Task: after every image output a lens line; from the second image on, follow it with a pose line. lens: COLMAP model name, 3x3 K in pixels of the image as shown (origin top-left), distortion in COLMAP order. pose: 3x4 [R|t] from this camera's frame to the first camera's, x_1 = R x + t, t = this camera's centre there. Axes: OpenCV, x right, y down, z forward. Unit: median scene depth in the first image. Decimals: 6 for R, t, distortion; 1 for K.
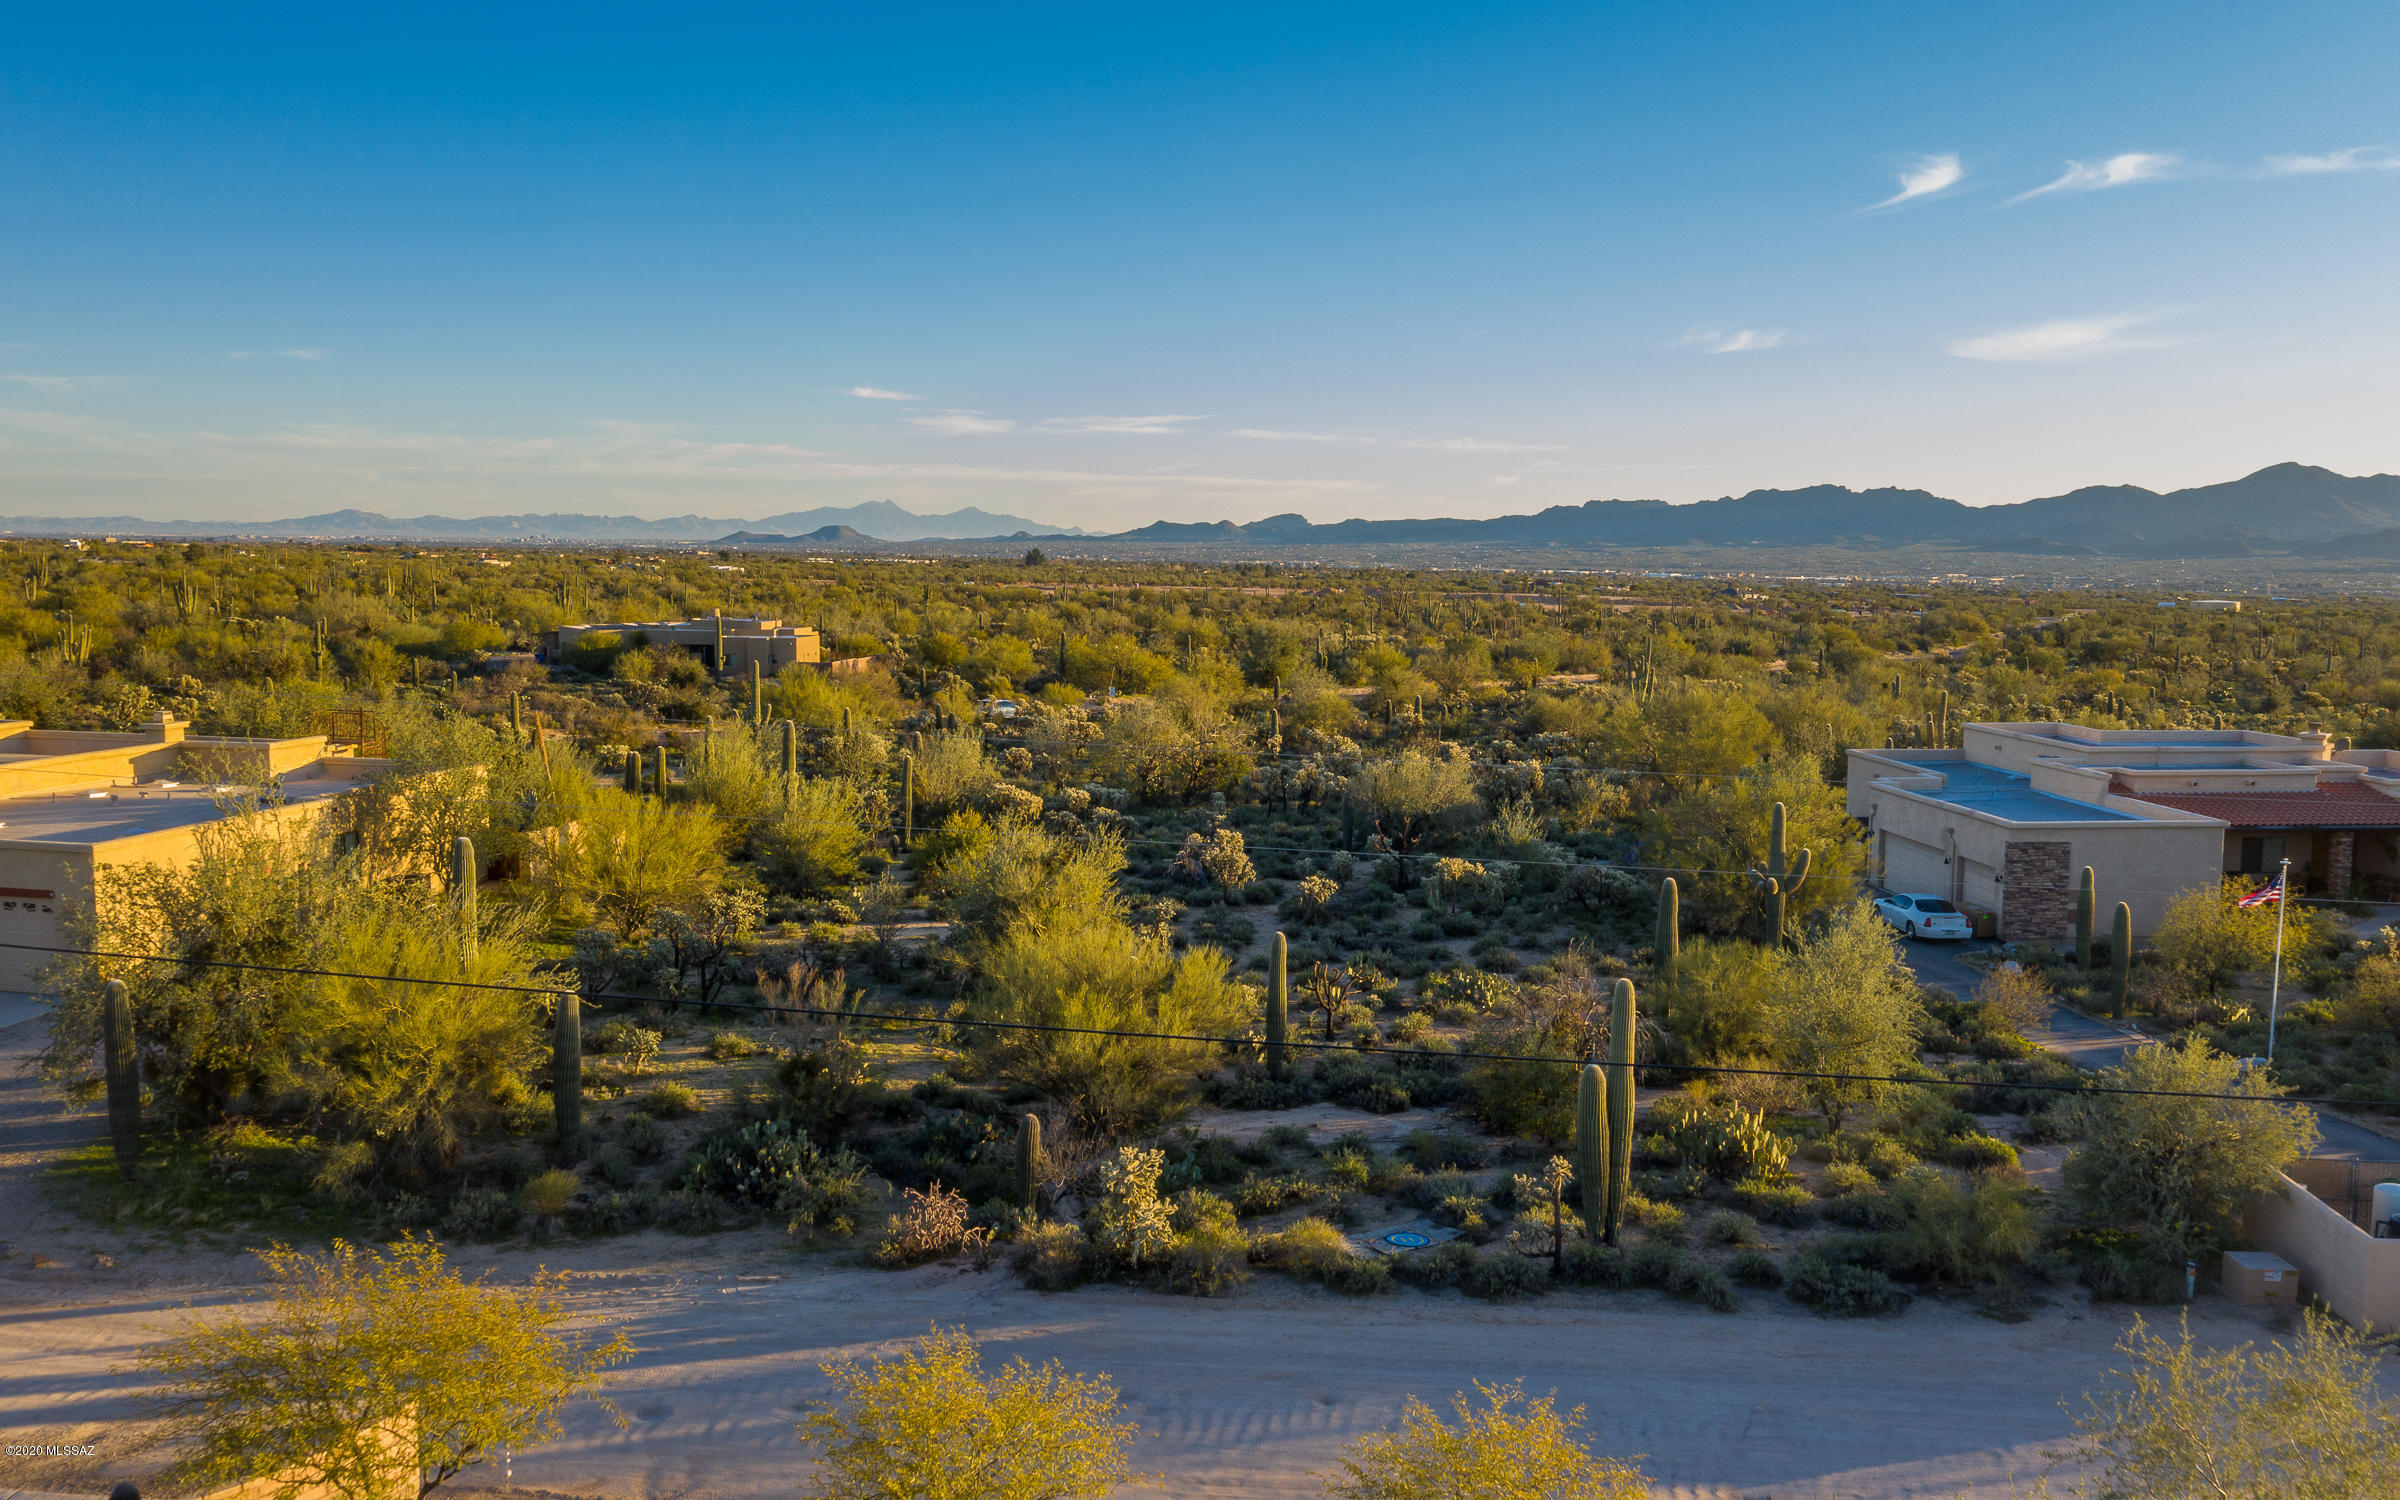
lens RADIAL K [[1939.3, 0, 1200.0], [0, 1939.3, 750.0], [0, 0, 1]] dist [-0.007195, -0.001754]
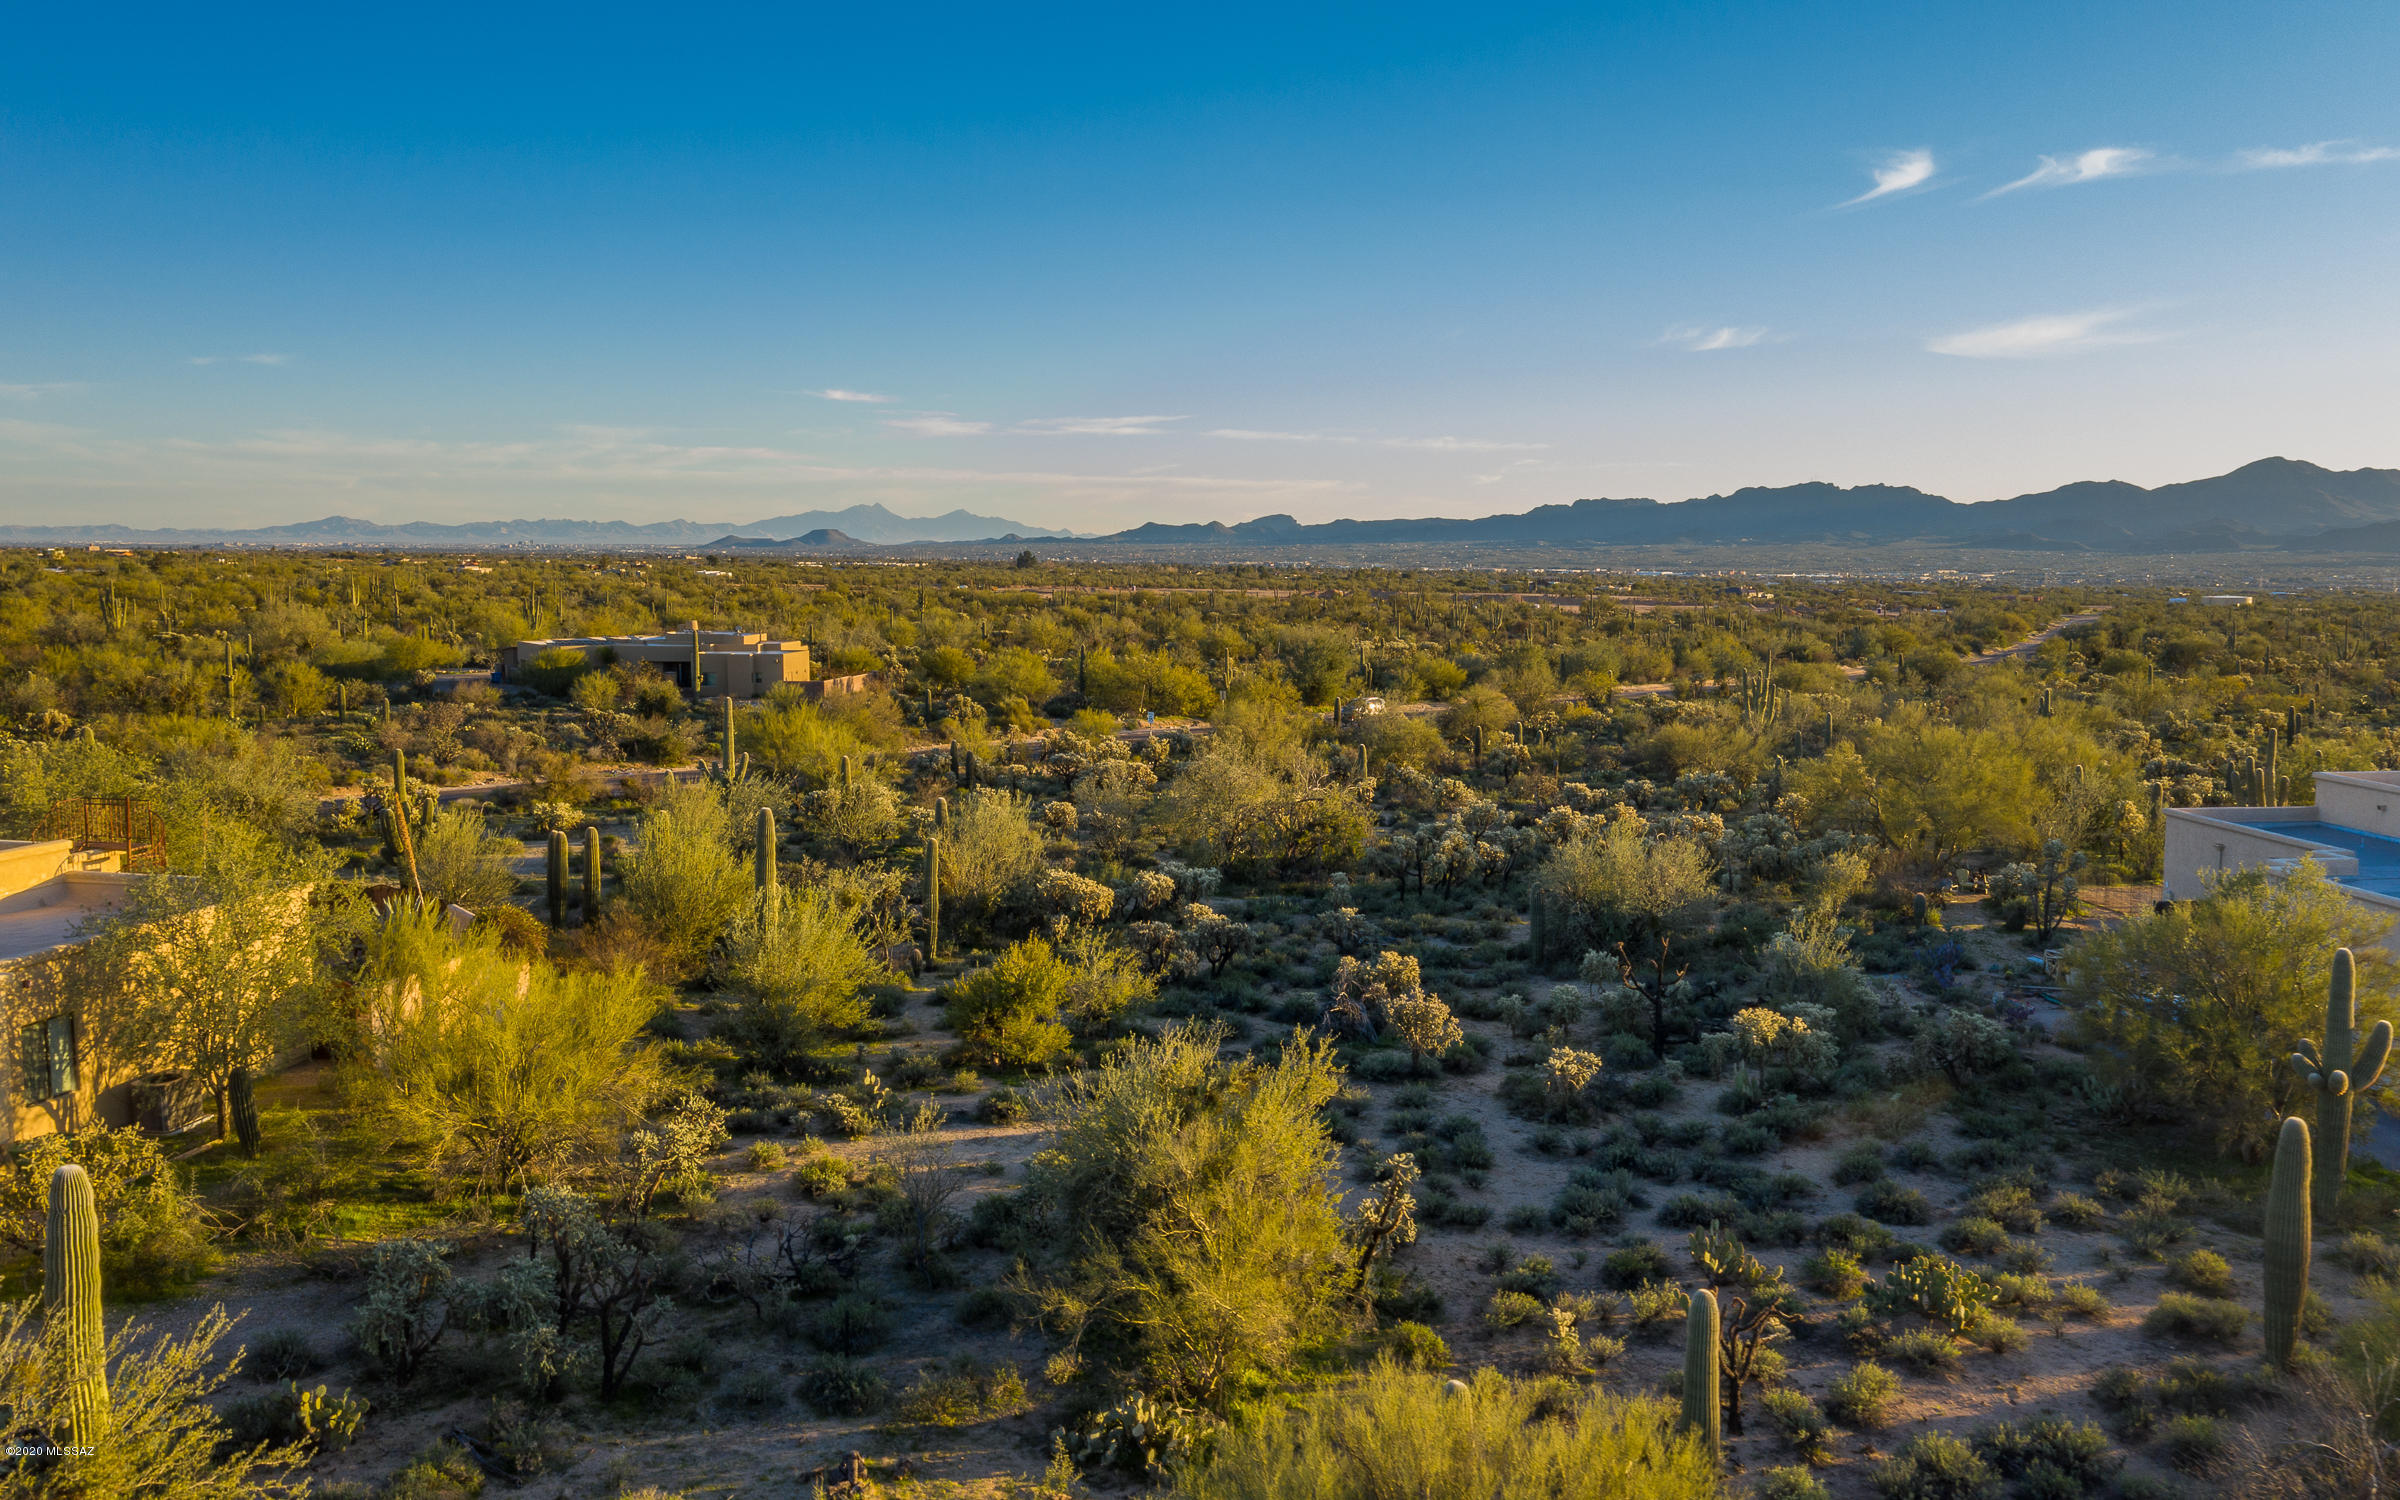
lens RADIAL K [[1939.3, 0, 1200.0], [0, 1939.3, 750.0], [0, 0, 1]] dist [-0.007195, -0.001754]
pose [[0.999964, -0.007113, 0.004721, -0.049534], [0.007116, 0.999974, -0.000647, -0.026545], [-0.004717, 0.000681, 0.999989, 0.251857]]
